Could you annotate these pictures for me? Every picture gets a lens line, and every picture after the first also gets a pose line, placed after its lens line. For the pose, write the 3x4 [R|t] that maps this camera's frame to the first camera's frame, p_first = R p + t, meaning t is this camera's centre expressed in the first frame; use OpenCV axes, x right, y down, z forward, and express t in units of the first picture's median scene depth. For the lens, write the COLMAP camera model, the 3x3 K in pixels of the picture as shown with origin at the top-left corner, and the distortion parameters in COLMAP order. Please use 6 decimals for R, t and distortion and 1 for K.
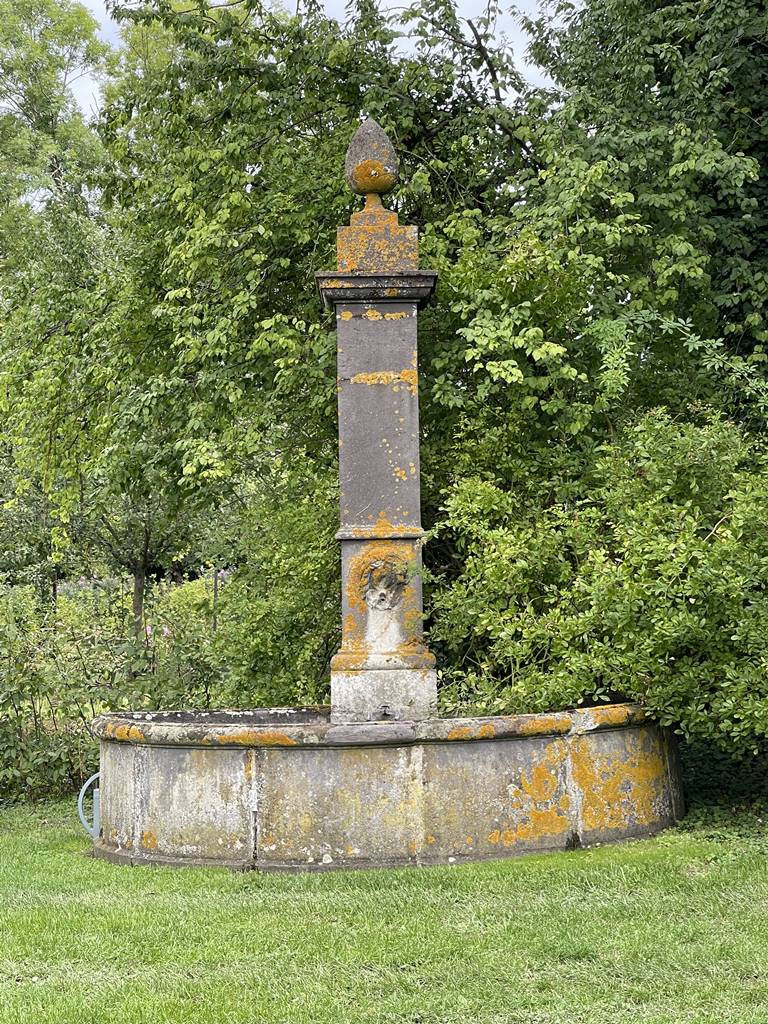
lens RADIAL K [[2210.7, 0, 383.6], [0, 2210.7, 512.8], [0, 0, 1]] dist [0.130836, 0.000000]
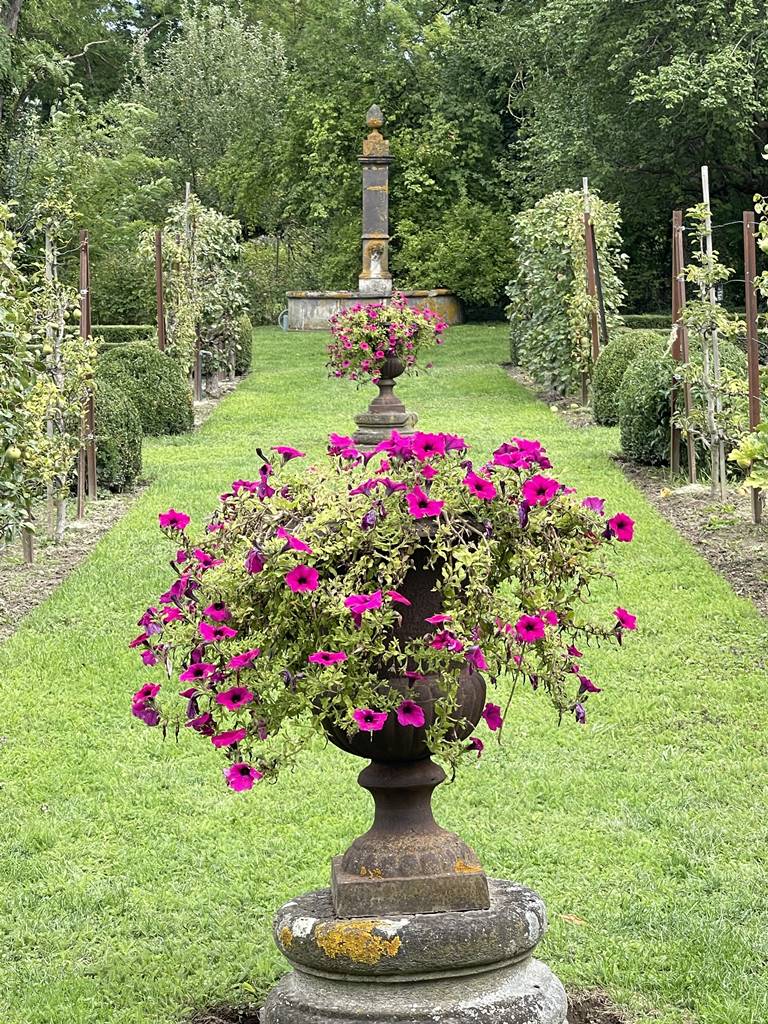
lens RADIAL K [[2836.5, 0, 387.4], [0, 2836.5, 512.0], [0, 0, 1]] dist [-0.600672, 0.000000]
pose [[0.999884, 0.014545, -0.004573, 0.040077], [-0.013840, 0.991654, 0.128184, -0.119343], [0.006399, -0.128106, 0.991740, -3.099048]]
